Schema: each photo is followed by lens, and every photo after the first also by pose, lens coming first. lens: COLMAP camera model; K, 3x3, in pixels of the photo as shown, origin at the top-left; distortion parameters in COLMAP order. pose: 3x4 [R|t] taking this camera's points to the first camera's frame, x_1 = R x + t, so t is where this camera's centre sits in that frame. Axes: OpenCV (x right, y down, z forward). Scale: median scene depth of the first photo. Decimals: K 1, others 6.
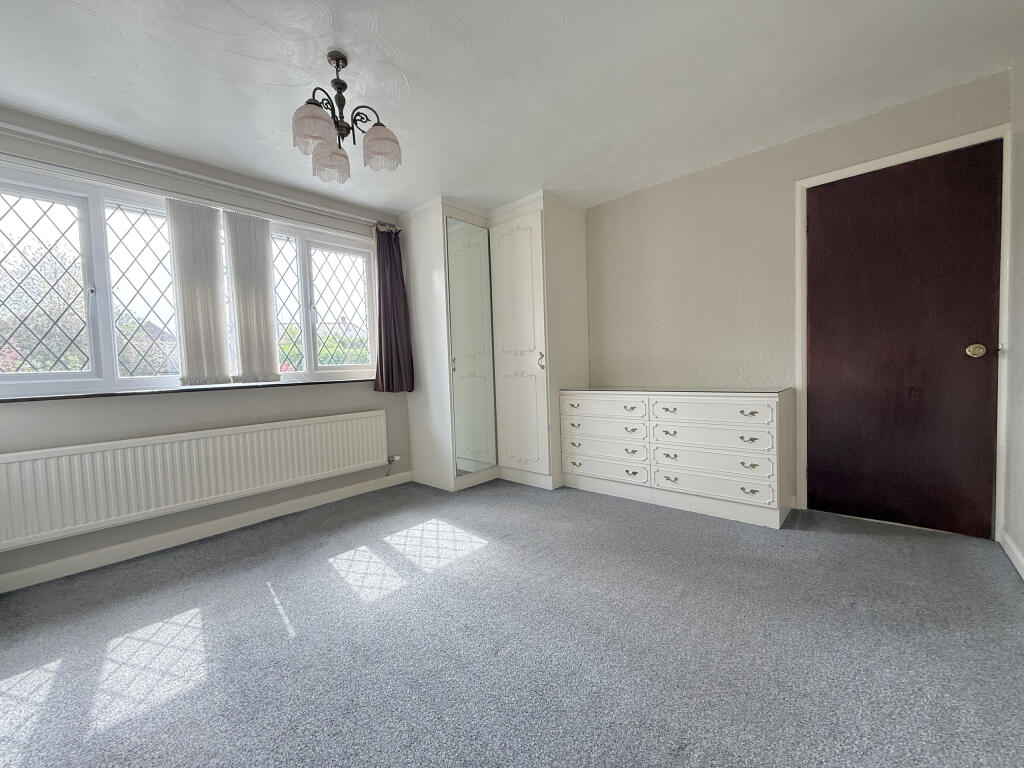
lens RADIAL K [[406.9, 0, 509.3], [0, 406.9, 386.9], [0, 0, 1]] dist [0.001038, 0.000079]
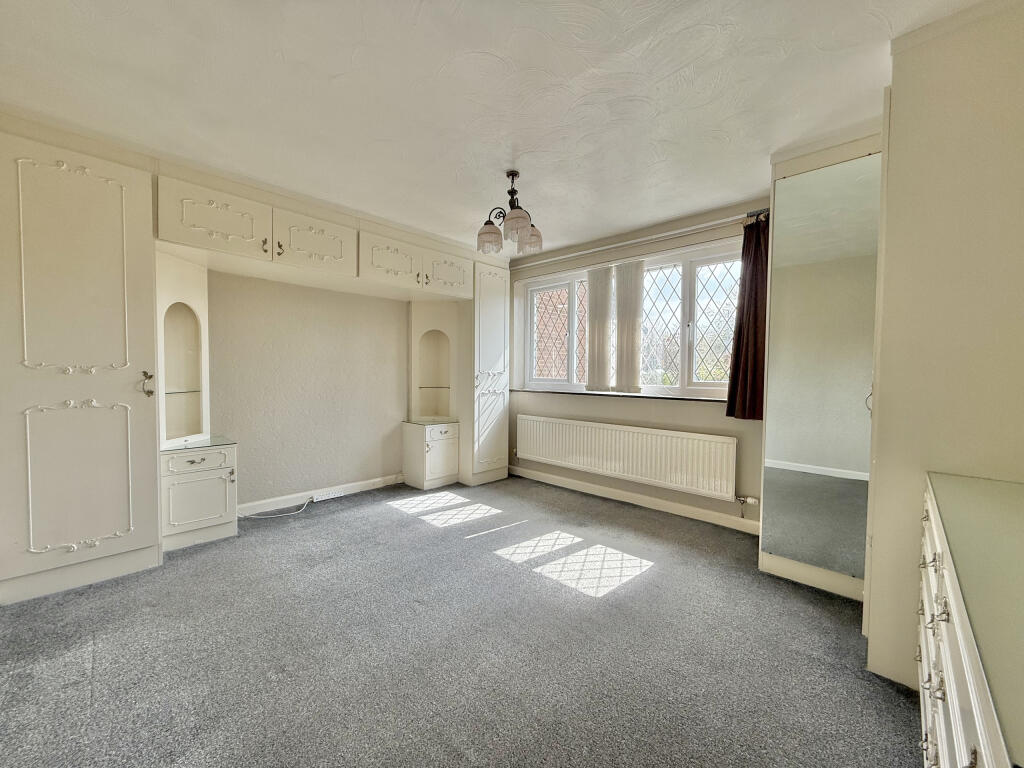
lens RADIAL K [[406.9, 0, 509.3], [0, 406.9, 386.9], [0, 0, 1]] dist [0.001038, 0.000079]
pose [[-0.026832, 0.074992, -0.996823, 0.708441], [-0.059993, 0.995264, 0.076489, -0.112392], [0.997838, 0.061854, -0.022206, 0.710443]]
